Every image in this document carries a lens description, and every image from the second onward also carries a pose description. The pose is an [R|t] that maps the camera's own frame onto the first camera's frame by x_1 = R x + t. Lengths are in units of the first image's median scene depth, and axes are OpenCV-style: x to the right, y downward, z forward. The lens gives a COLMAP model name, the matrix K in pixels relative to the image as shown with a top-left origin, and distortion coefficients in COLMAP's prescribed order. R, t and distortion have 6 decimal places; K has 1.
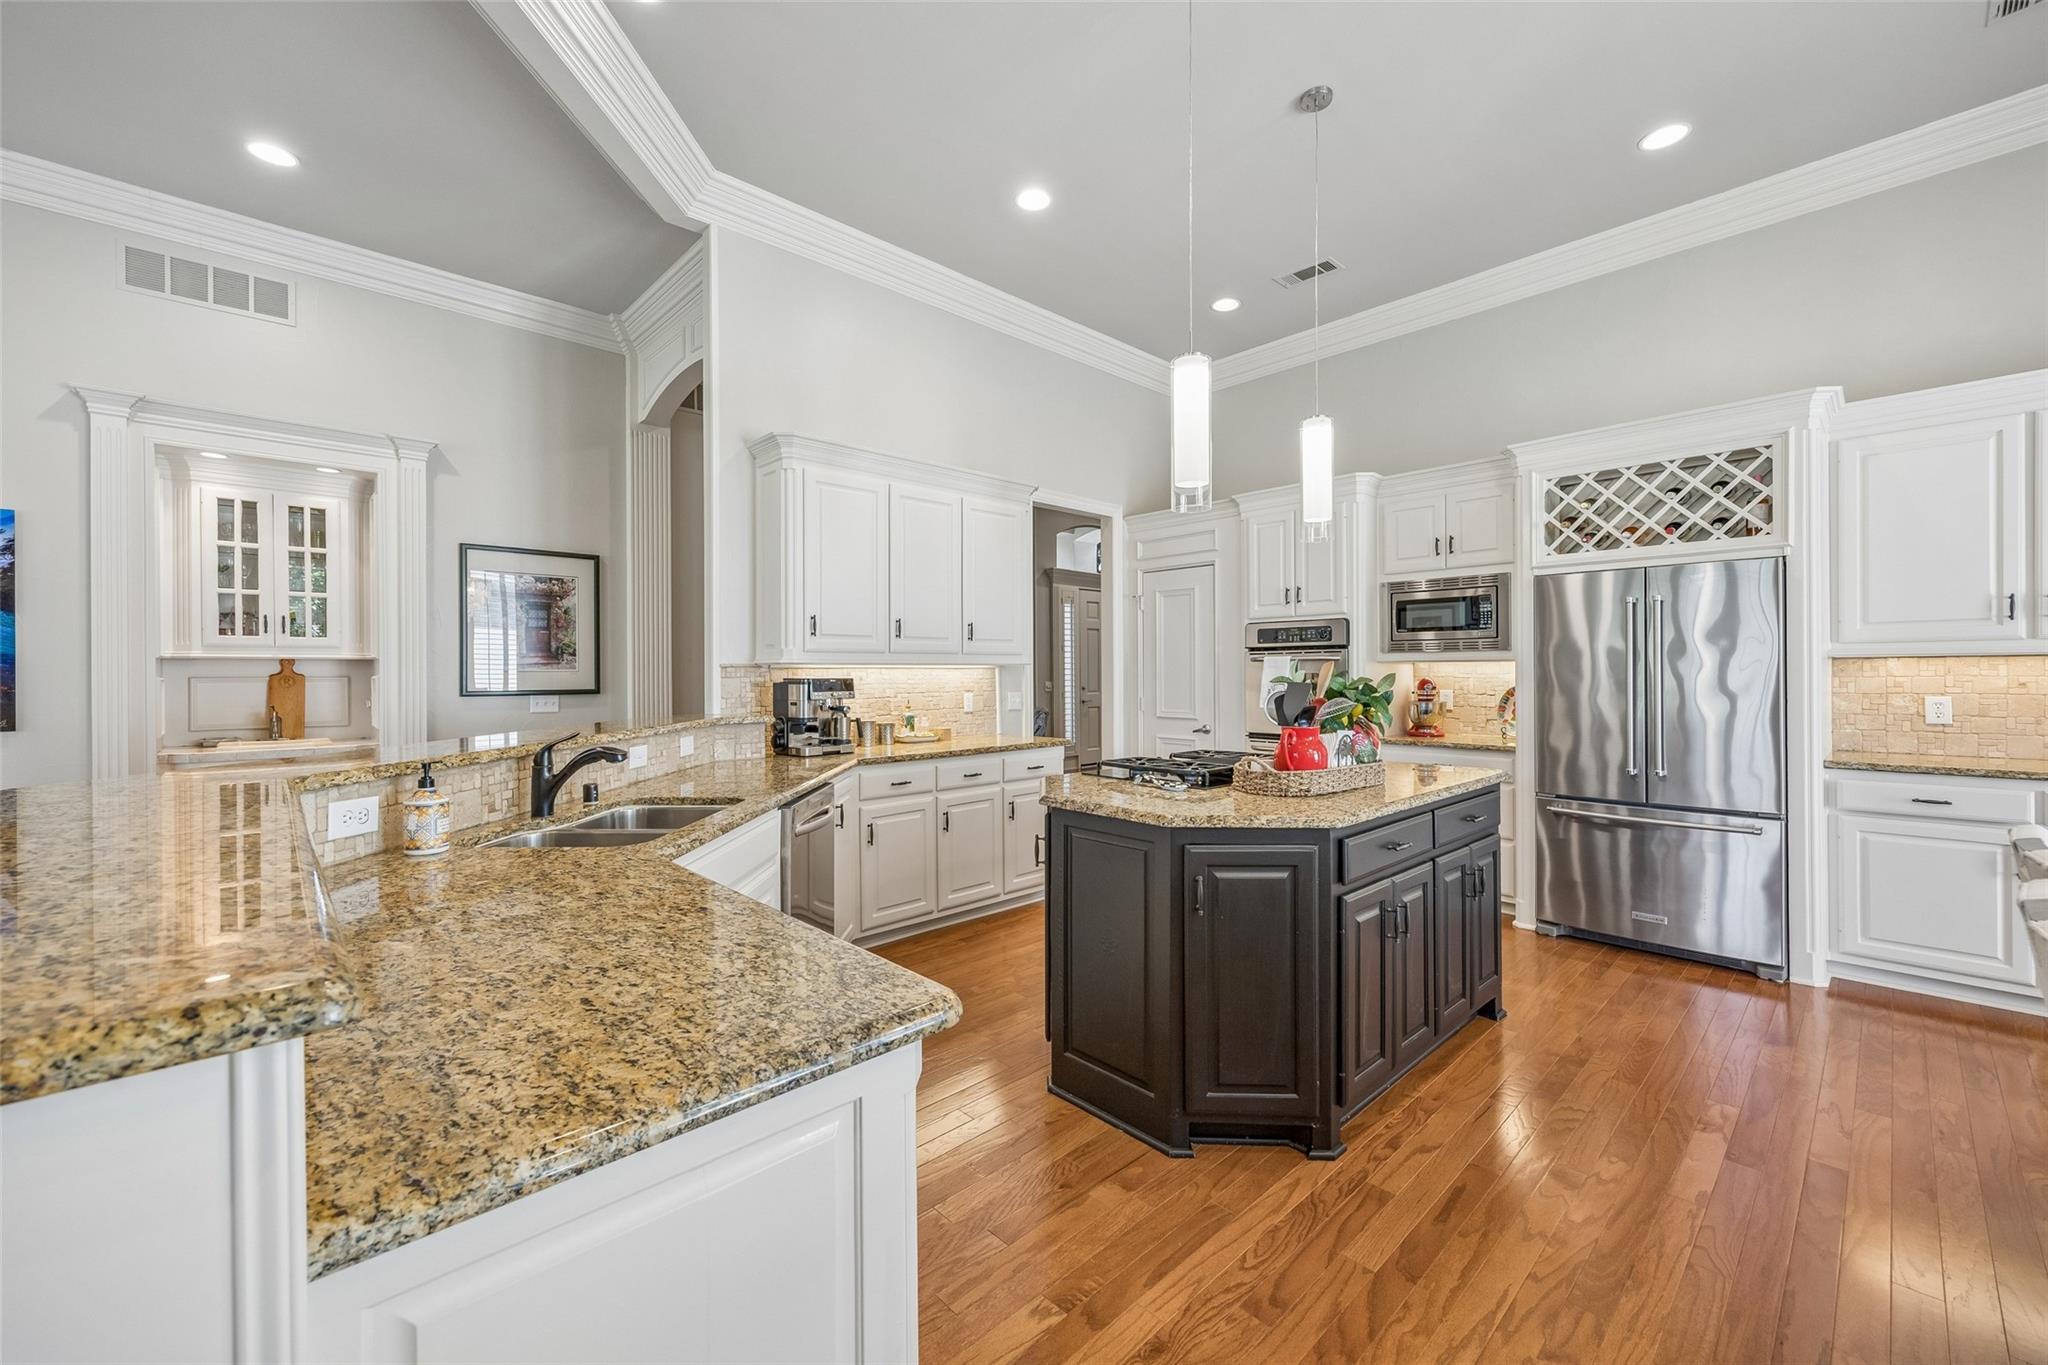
lens RADIAL K [[806.5, 0, 1030.7], [0, 806.5, 674.6], [0, 0, 1]] dist [0.000416, 0.000143]
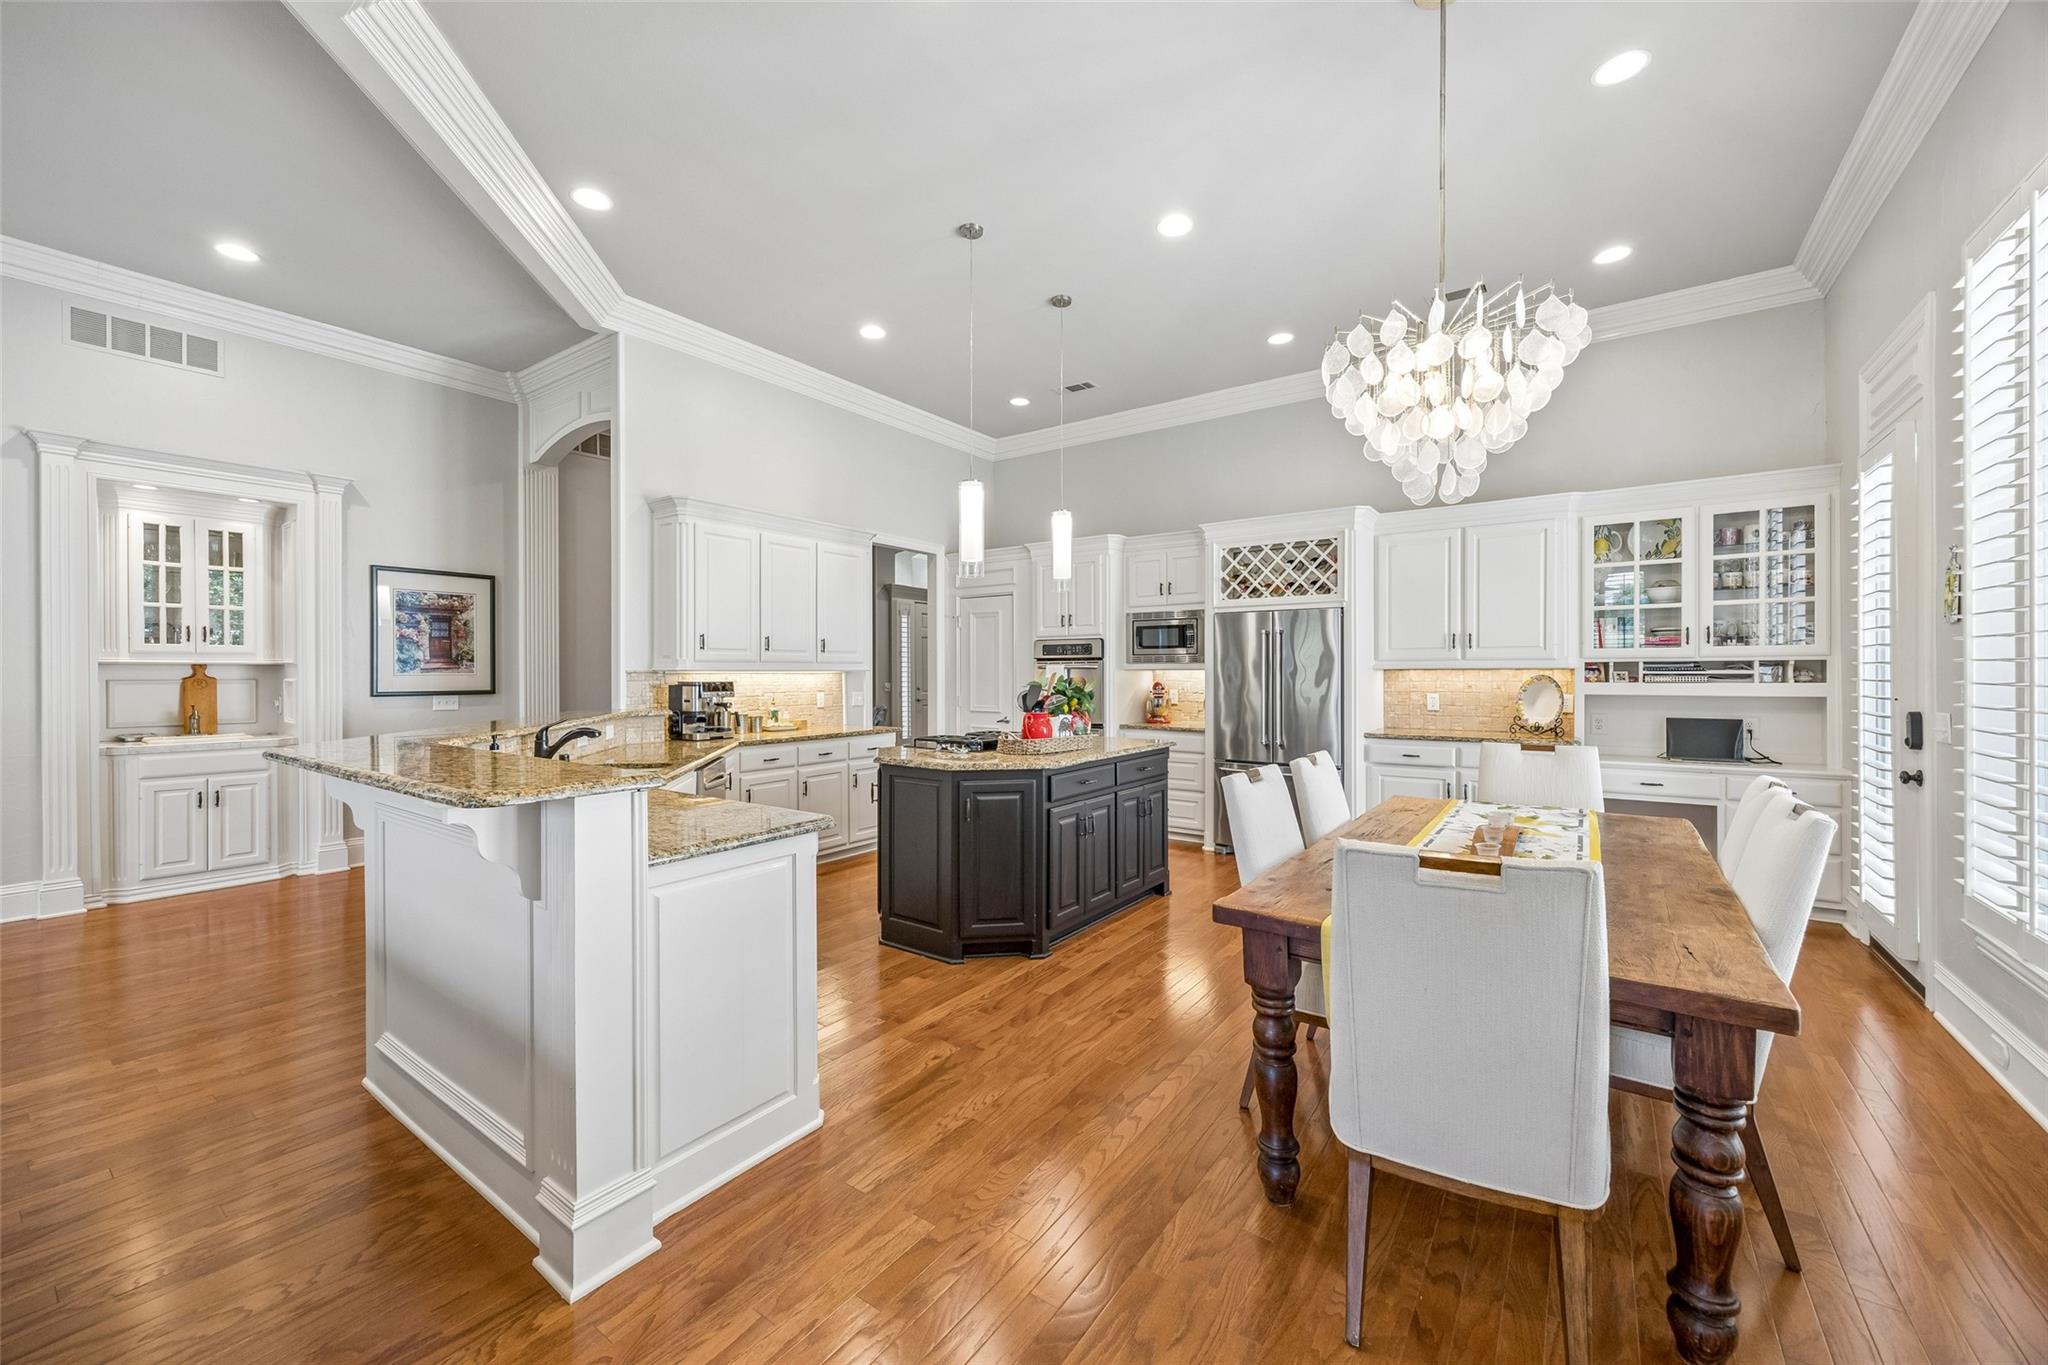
lens RADIAL K [[806.5, 0, 1030.7], [0, 806.5, 674.6], [0, 0, 1]] dist [0.000416, 0.000143]
pose [[0.981528, 0.002268, 0.191305, 0.006146], [-0.002288, 0.999997, -0.000114, -0.007730], [-0.191305, -0.000326, 0.981531, -0.380328]]
